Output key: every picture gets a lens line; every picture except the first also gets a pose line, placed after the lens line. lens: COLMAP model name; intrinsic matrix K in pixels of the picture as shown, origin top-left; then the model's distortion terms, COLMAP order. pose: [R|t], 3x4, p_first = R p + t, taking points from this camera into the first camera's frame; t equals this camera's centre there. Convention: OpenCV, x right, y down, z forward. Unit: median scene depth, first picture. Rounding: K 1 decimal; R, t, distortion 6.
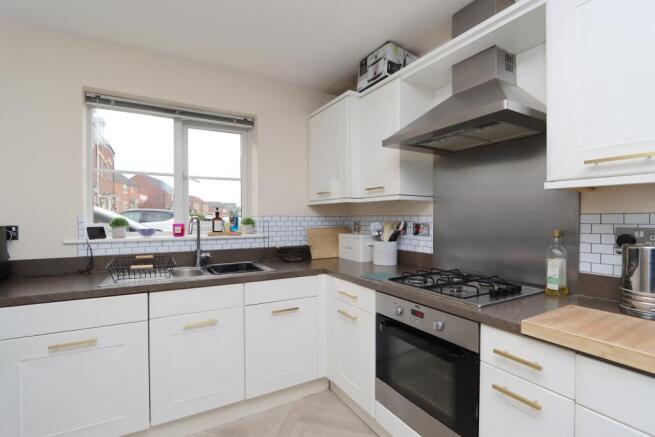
lens RADIAL K [[303.9, 0, 325.3], [0, 303.9, 218.7], [0, 0, 1]] dist [-0.016949, 0.000990]
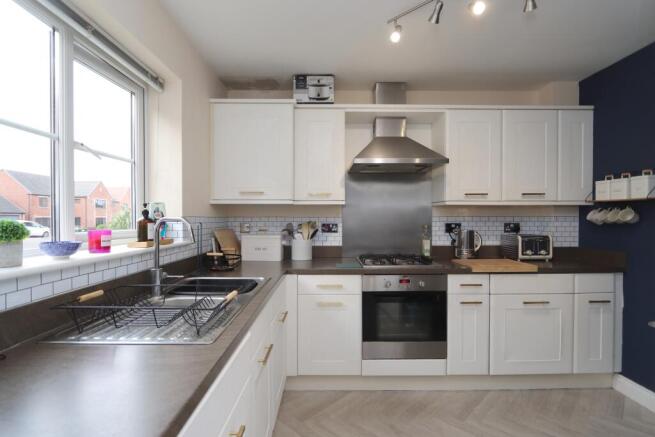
lens RADIAL K [[303.9, 0, 327.4], [0, 303.9, 219.7], [0, 0, 1]] dist [-0.016949, 0.000990]
pose [[0.493822, -0.002367, 0.869560, -0.832445], [0.004562, 0.999990, 0.000131, 0.000511], [-0.869551, 0.003902, 0.493828, 0.394987]]
